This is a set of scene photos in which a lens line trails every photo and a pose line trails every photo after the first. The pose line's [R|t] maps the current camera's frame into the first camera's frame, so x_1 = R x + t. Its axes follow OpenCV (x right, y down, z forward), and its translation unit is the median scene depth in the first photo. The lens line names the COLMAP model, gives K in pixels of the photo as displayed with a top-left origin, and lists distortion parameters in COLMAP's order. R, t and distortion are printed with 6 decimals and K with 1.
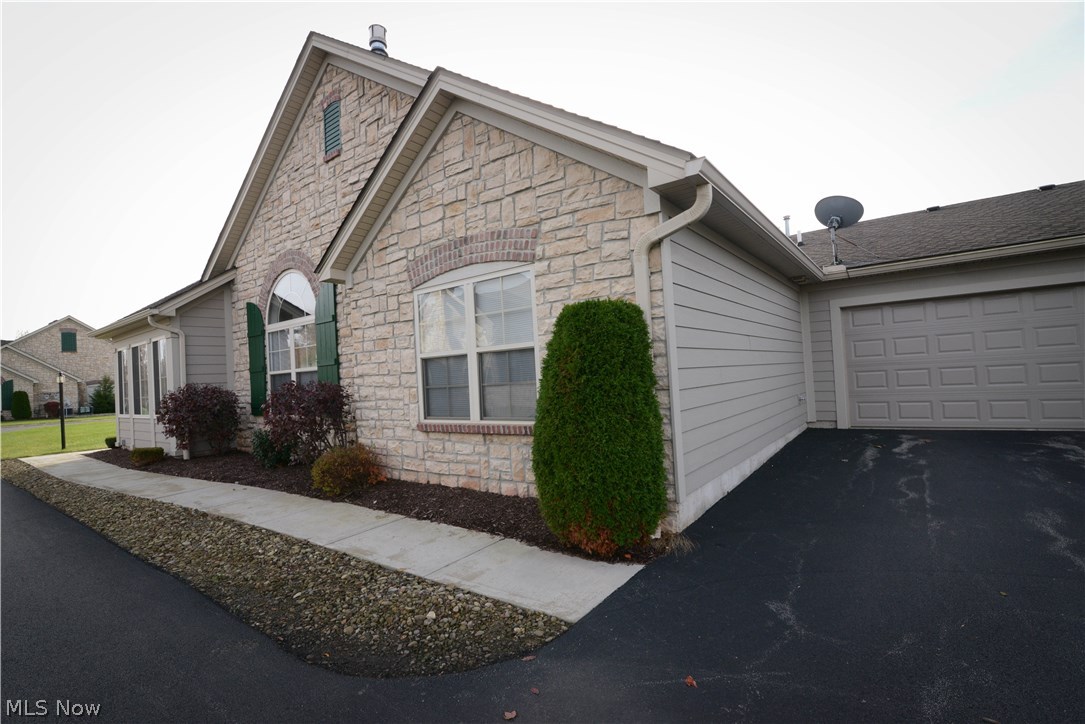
lens RADIAL K [[479.4, 0, 565.9], [0, 479.4, 361.8], [0, 0, 1]] dist [-0.013516, 0.000060]
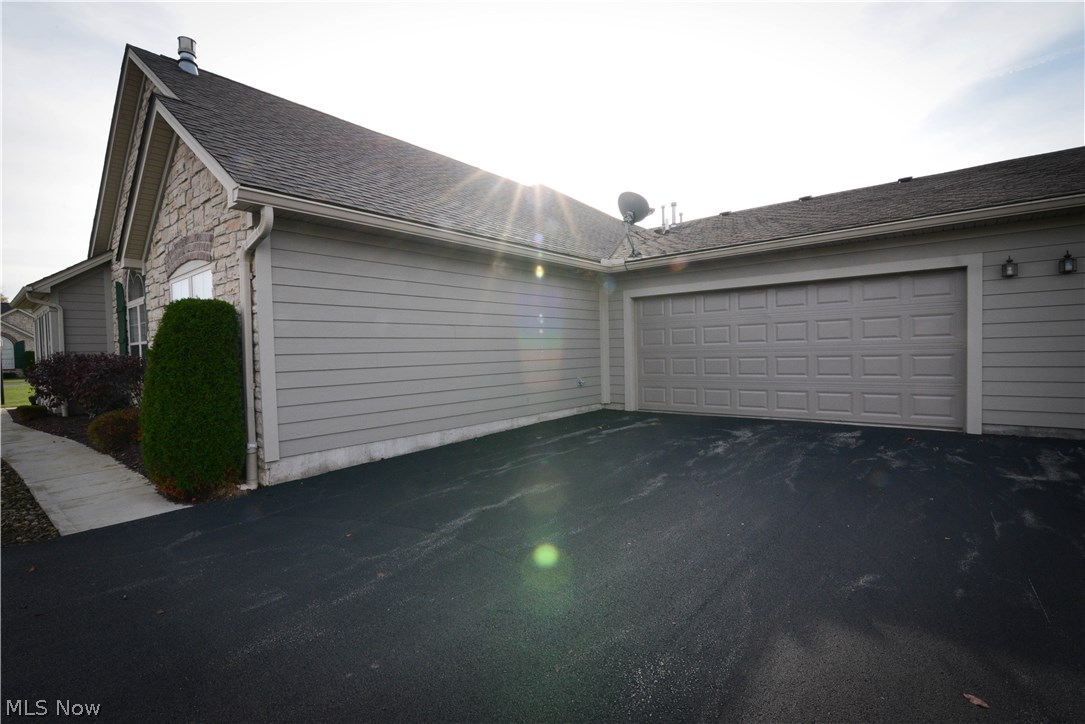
lens RADIAL K [[479.4, 0, 565.9], [0, 479.4, 361.8], [0, 0, 1]] dist [-0.013516, 0.000060]
pose [[0.998102, 0.030437, -0.053544, 0.730031], [-0.027442, 0.998065, 0.055798, -0.039803], [0.055138, -0.054223, 0.997005, -0.126053]]
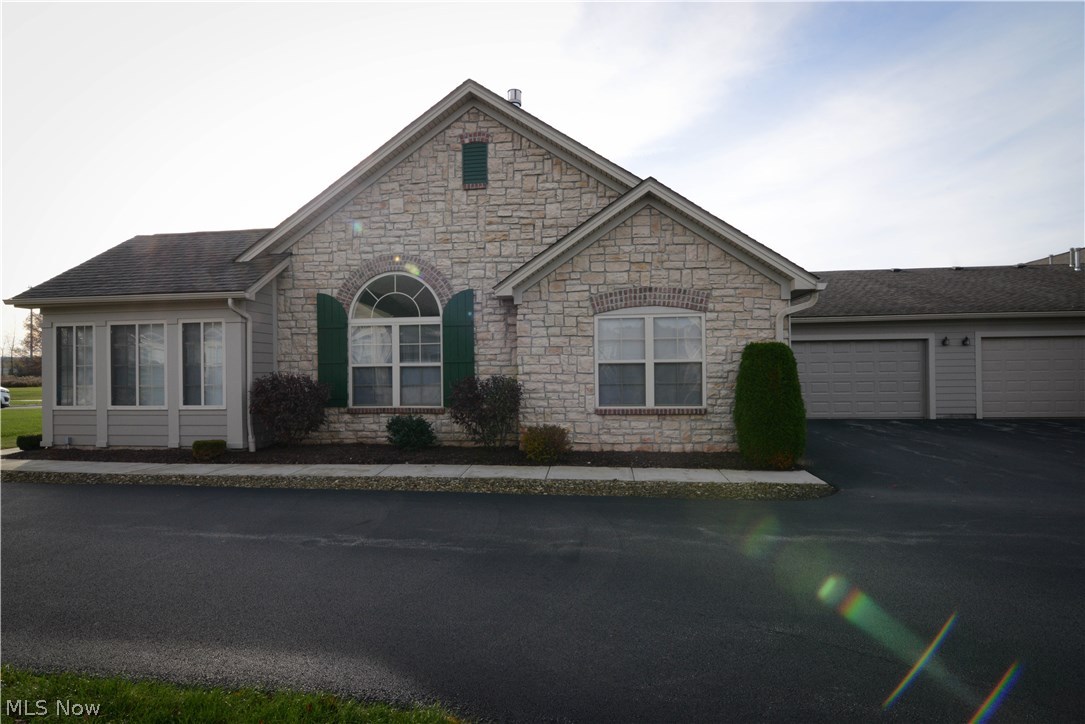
lens RADIAL K [[519.0, 0, 542.5], [0, 519.0, 362.0], [0, 0, 1]] dist [-0.003359, 0.000019]
pose [[0.875450, 0.052683, 0.480430, -1.185201], [-0.049330, 0.998590, -0.019614, 0.026970], [-0.480785, -0.006529, 0.876814, -0.272162]]
